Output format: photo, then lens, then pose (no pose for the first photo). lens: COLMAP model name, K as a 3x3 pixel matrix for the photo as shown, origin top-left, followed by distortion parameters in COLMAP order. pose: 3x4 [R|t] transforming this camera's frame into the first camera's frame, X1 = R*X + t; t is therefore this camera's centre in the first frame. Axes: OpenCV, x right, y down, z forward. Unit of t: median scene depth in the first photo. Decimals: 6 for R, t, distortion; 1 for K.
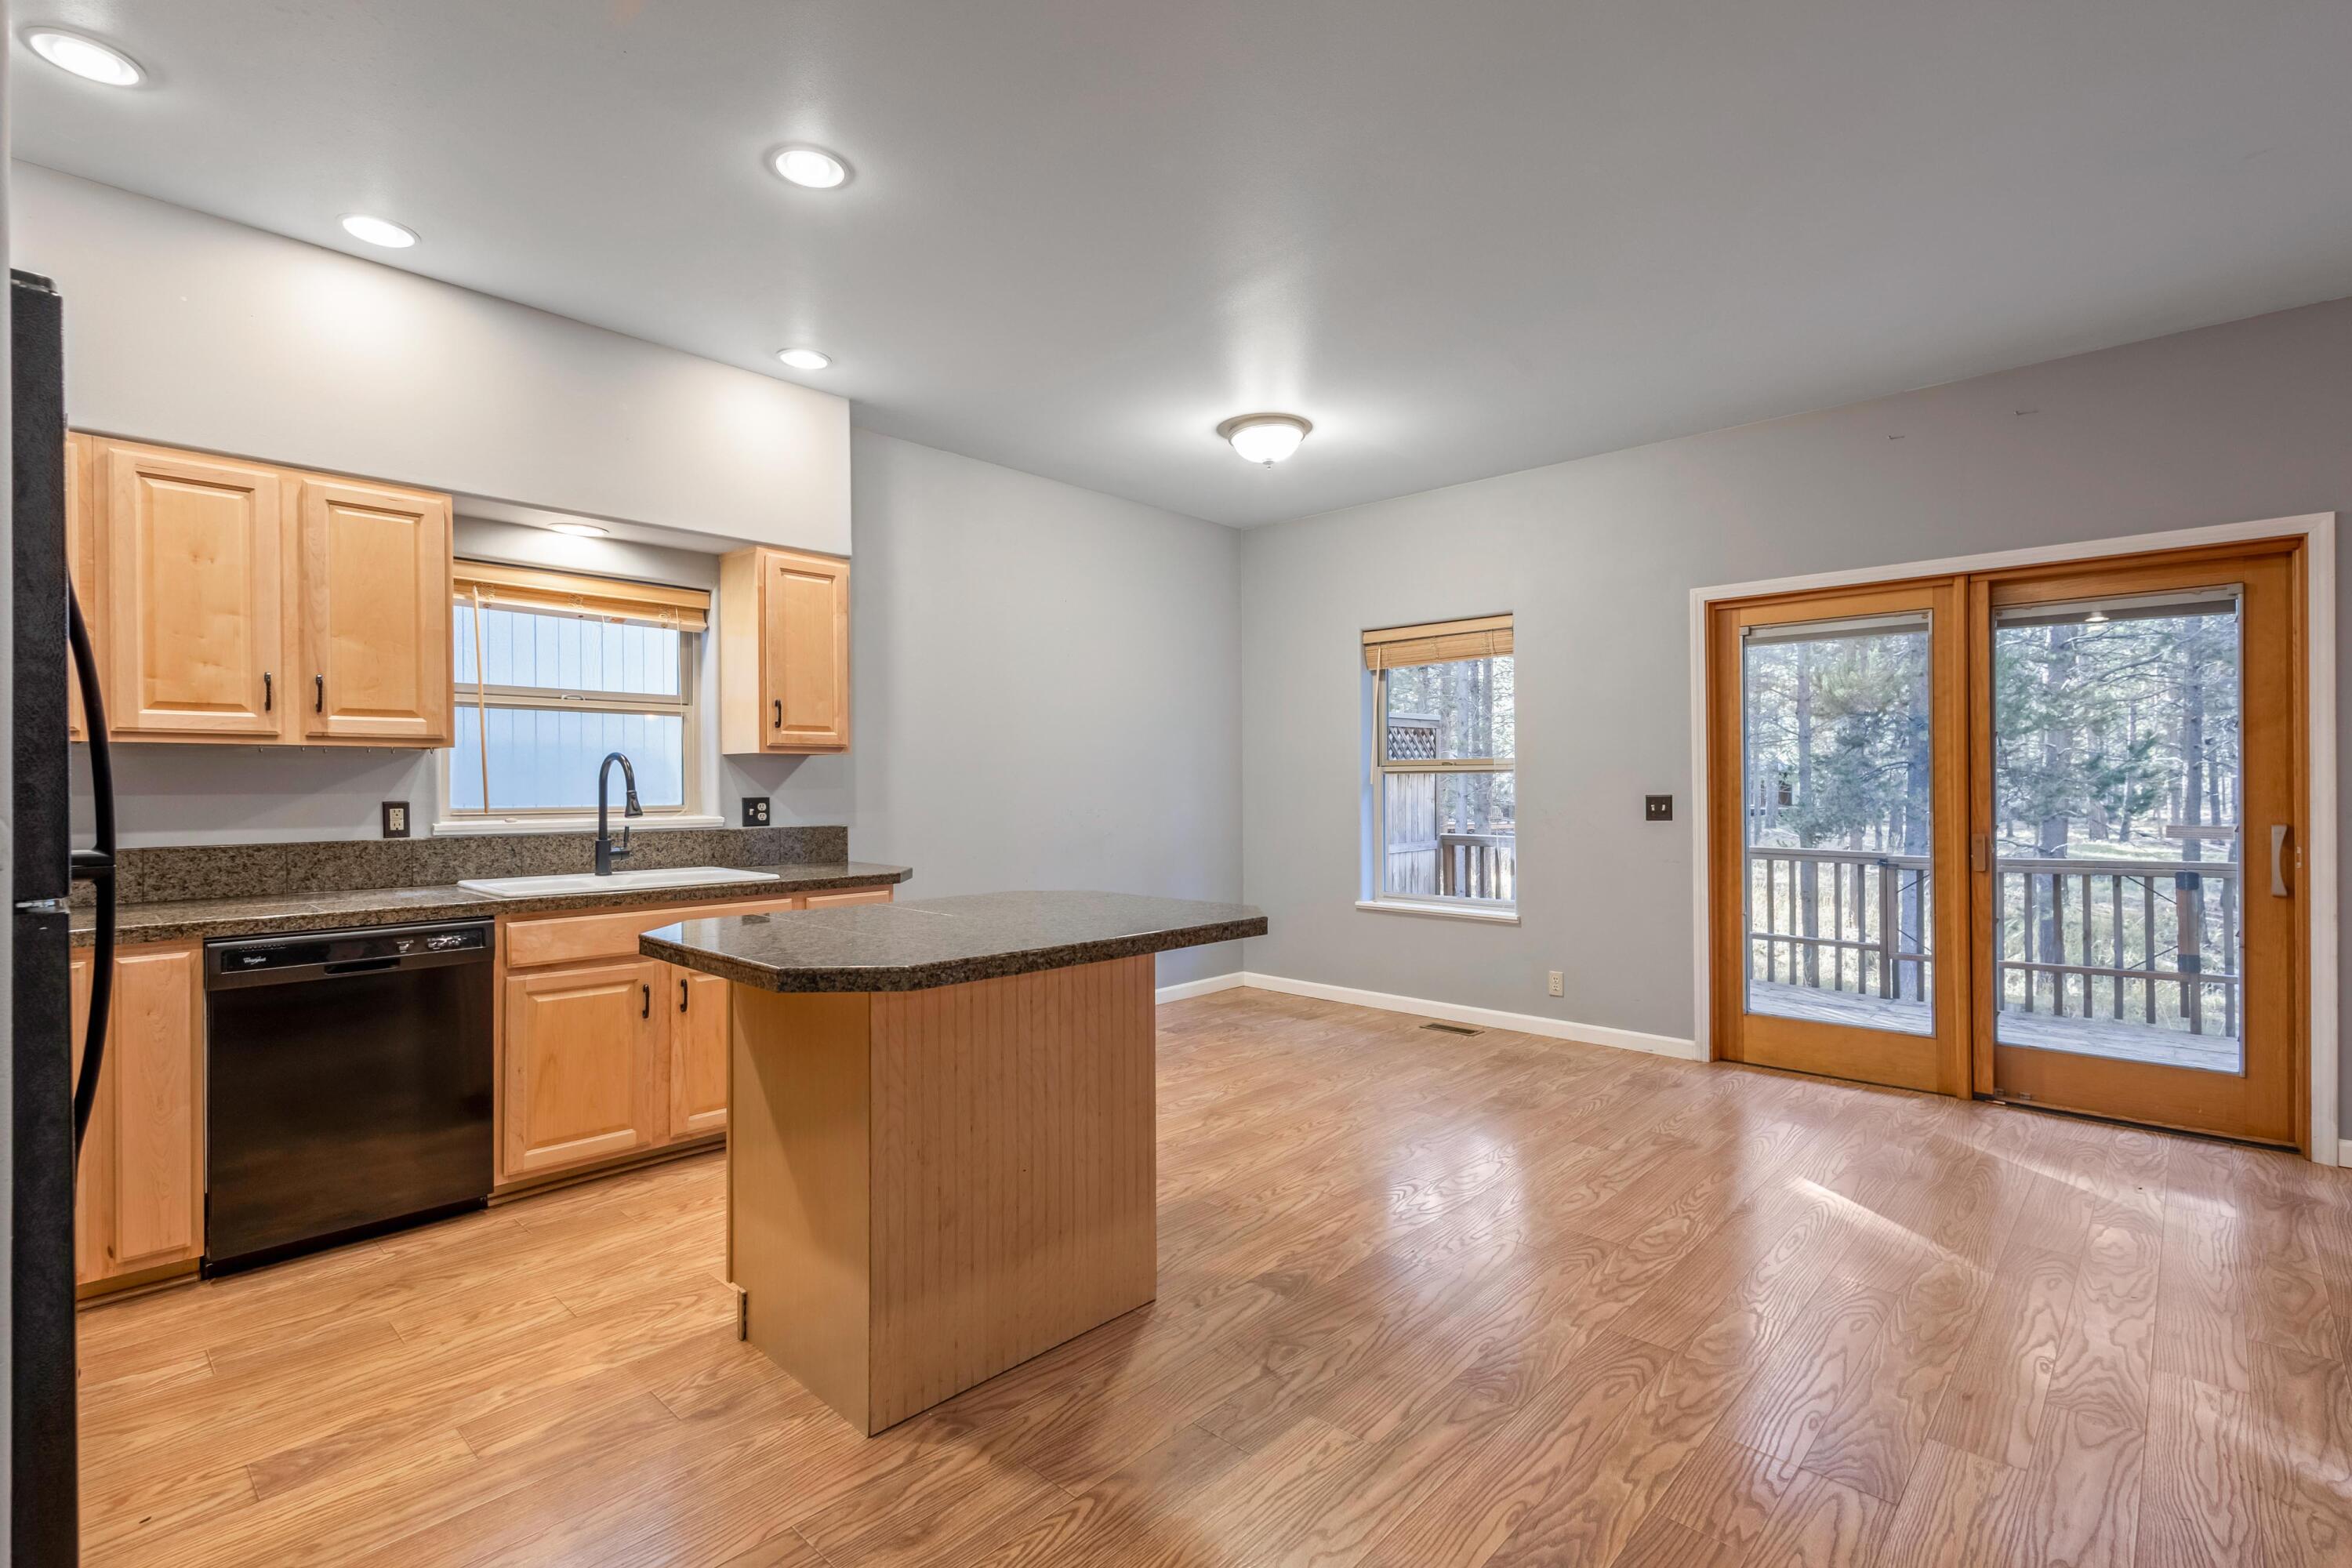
lens RADIAL K [[1061.1, 0, 1178.7], [0, 1061.1, 786.6], [0, 0, 1]] dist [0.005498, -0.001426]
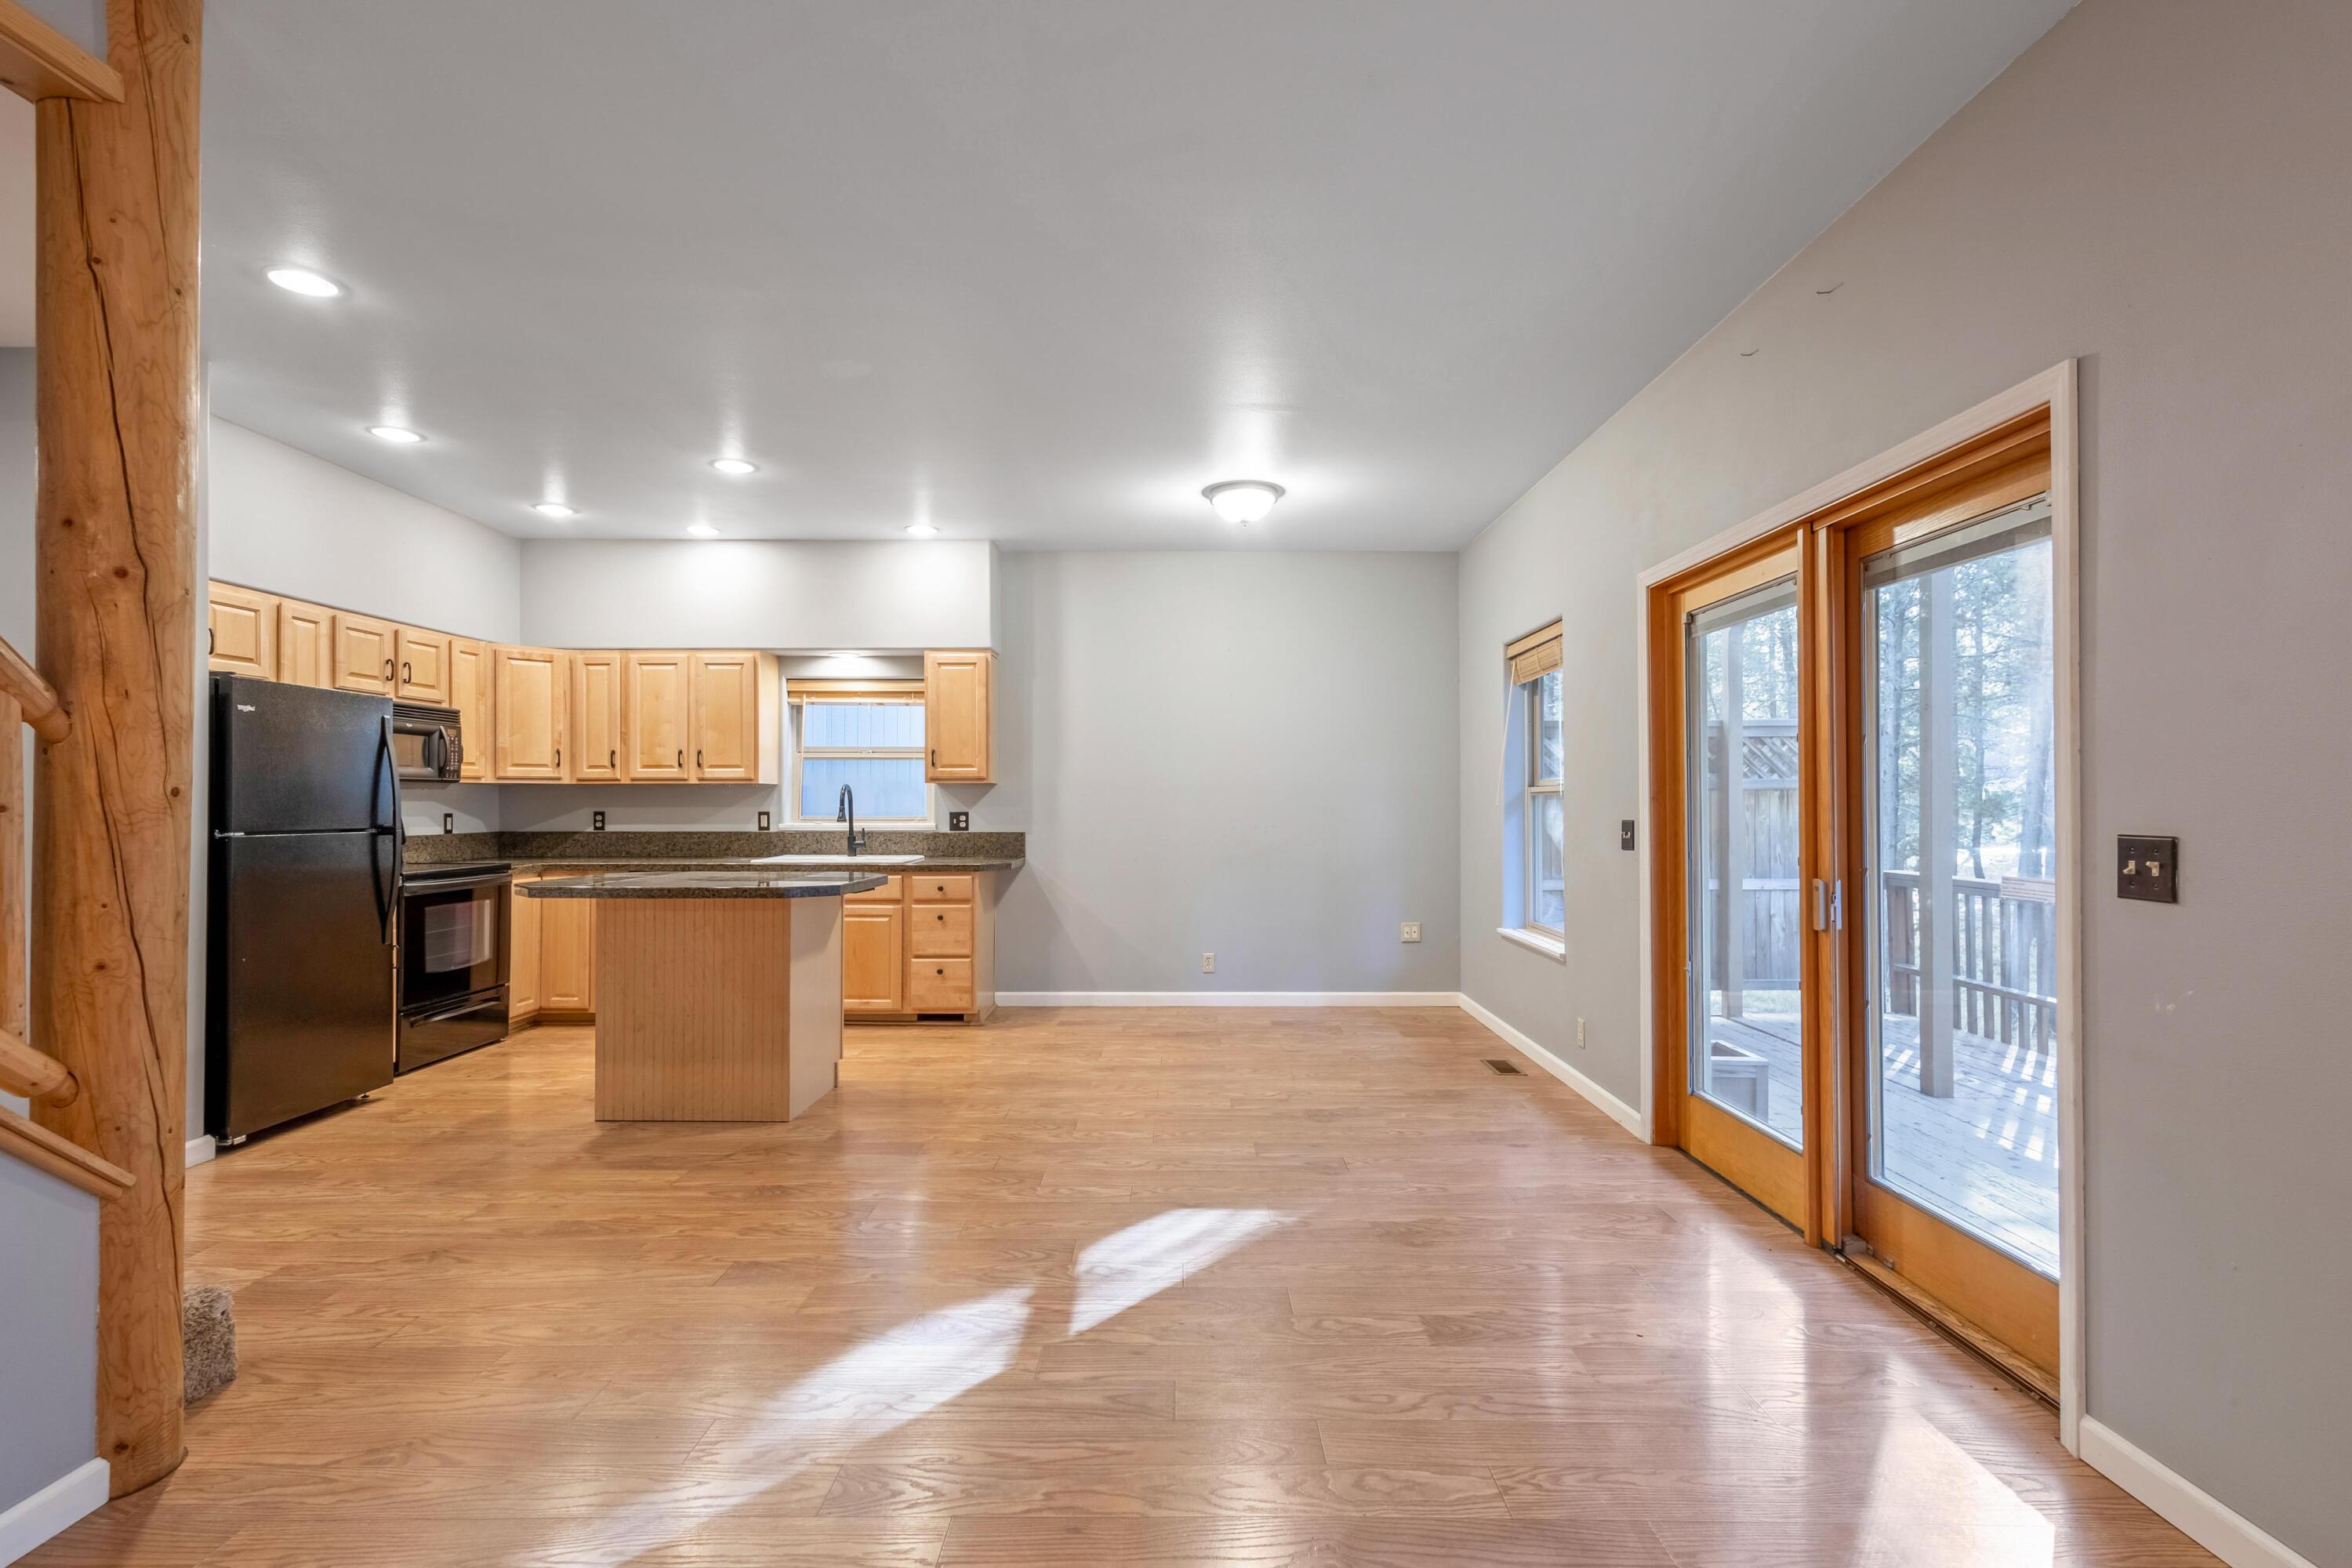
lens RADIAL K [[1061.1, 0, 1180.7], [0, 1061.1, 788.1], [0, 0, 1]] dist [0.005498, -0.001426]
pose [[0.693346, -0.006237, -0.720578, 1.086138], [-0.004386, 0.999908, -0.012875, -0.006591], [0.720592, 0.012087, 0.693254, 0.208019]]
